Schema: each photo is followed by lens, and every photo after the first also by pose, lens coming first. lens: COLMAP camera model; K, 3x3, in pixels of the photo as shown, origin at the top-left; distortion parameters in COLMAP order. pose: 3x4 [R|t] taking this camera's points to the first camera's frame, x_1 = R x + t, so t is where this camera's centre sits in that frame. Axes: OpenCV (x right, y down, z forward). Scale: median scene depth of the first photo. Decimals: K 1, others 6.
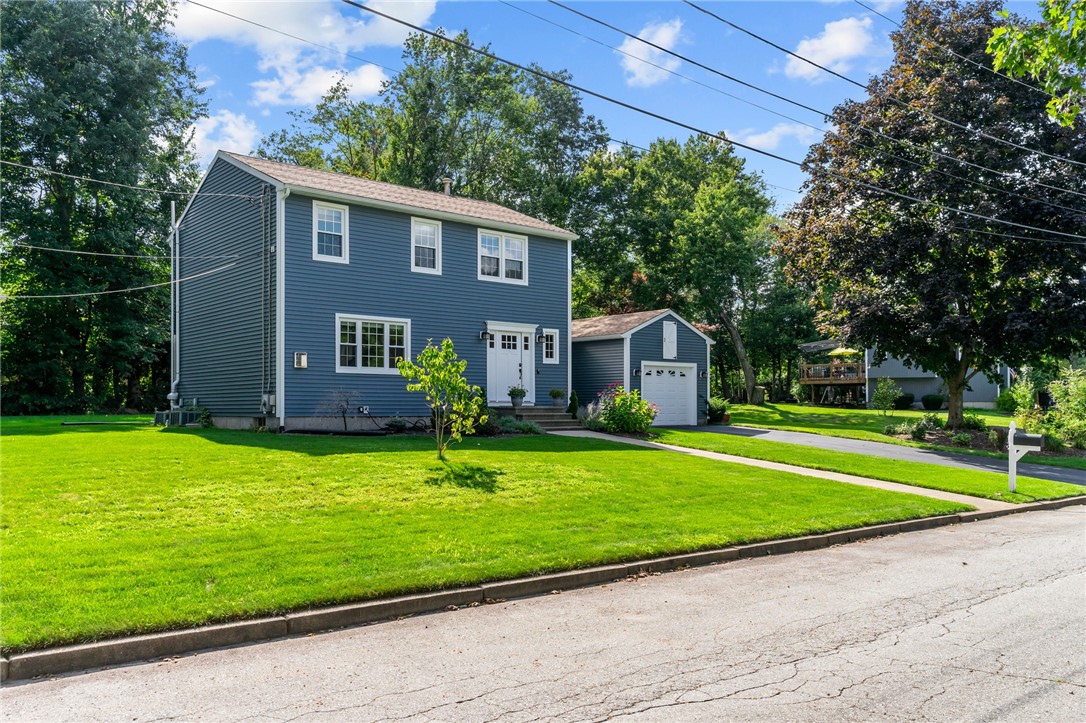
lens RADIAL K [[891.9, 0, 539.7], [0, 891.9, 364.1], [0, 0, 1]] dist [-0.001193, 0.003472]
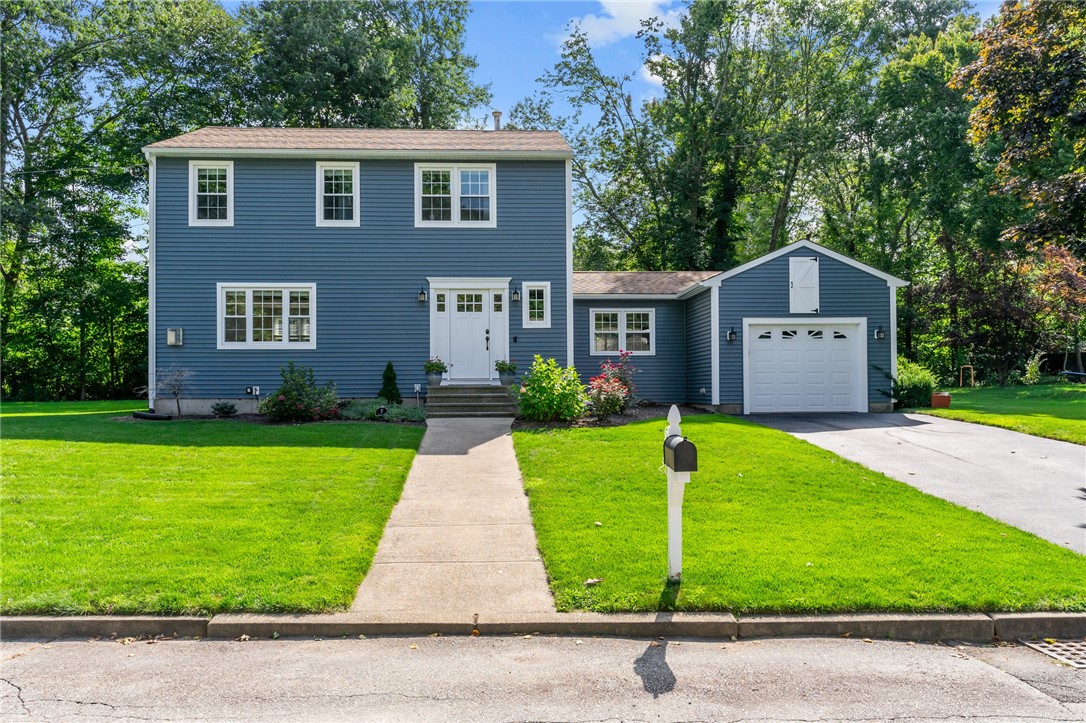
lens RADIAL K [[891.9, 0, 543.1], [0, 891.9, 363.1], [0, 0, 1]] dist [-0.001193, 0.003472]
pose [[0.781179, -0.022926, -0.623885, 0.499631], [0.035437, 0.999343, 0.007649, 0.024228], [0.623300, -0.028084, 0.781478, 0.428599]]
